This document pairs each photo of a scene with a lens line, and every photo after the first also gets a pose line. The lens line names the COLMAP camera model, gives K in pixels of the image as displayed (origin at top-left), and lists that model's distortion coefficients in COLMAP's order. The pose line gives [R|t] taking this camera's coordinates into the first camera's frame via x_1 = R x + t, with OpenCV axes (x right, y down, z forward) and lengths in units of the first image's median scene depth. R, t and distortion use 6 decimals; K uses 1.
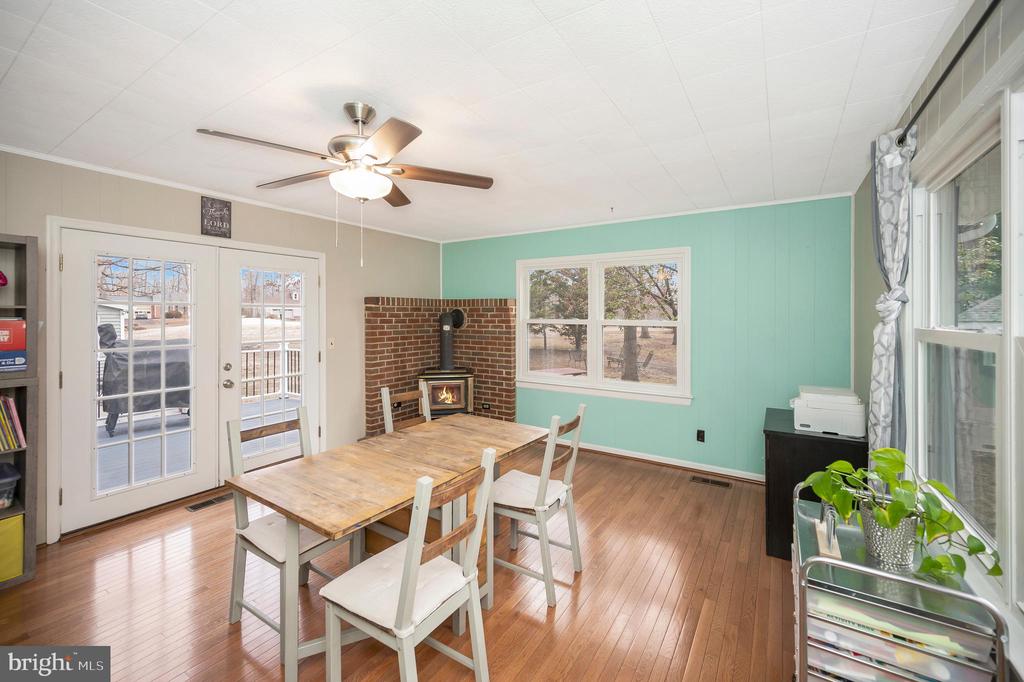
lens RADIAL K [[420.1, 0, 515.0], [0, 420.1, 314.3], [0, 0, 1]] dist [-0.000911, -0.000267]
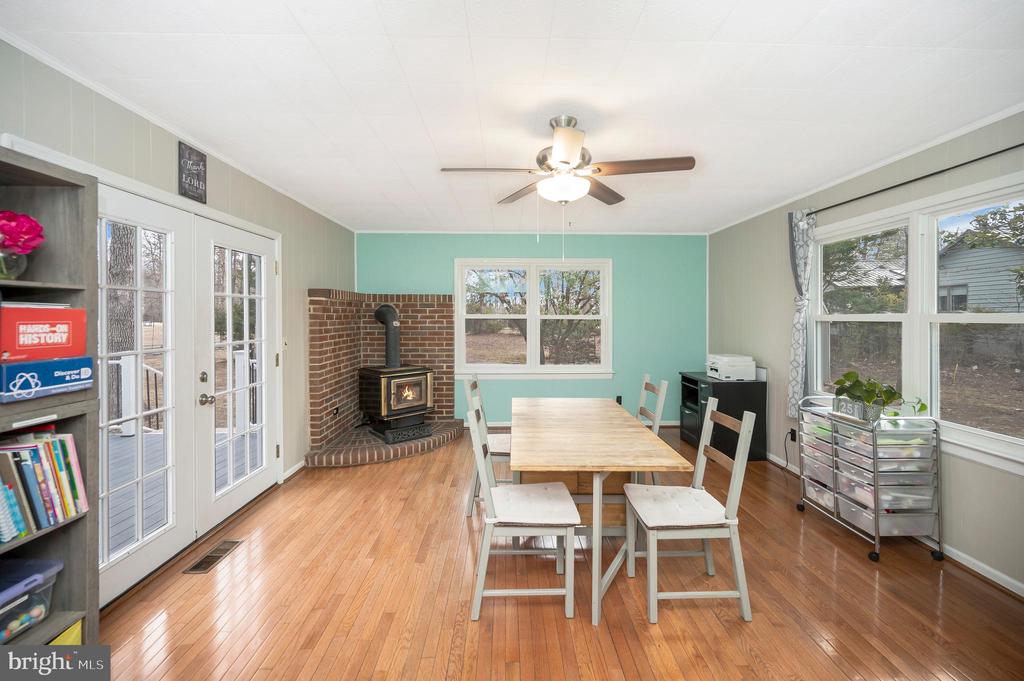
lens RADIAL K [[414.7, 0, 518.2], [0, 414.7, 317.3], [0, 0, 1]] dist [-0.000860, 0.001131]
pose [[0.834364, -0.005566, 0.551185, -0.473824], [0.001667, 0.999970, 0.007574, 0.011541], [-0.551211, -0.005400, 0.834349, 0.061963]]
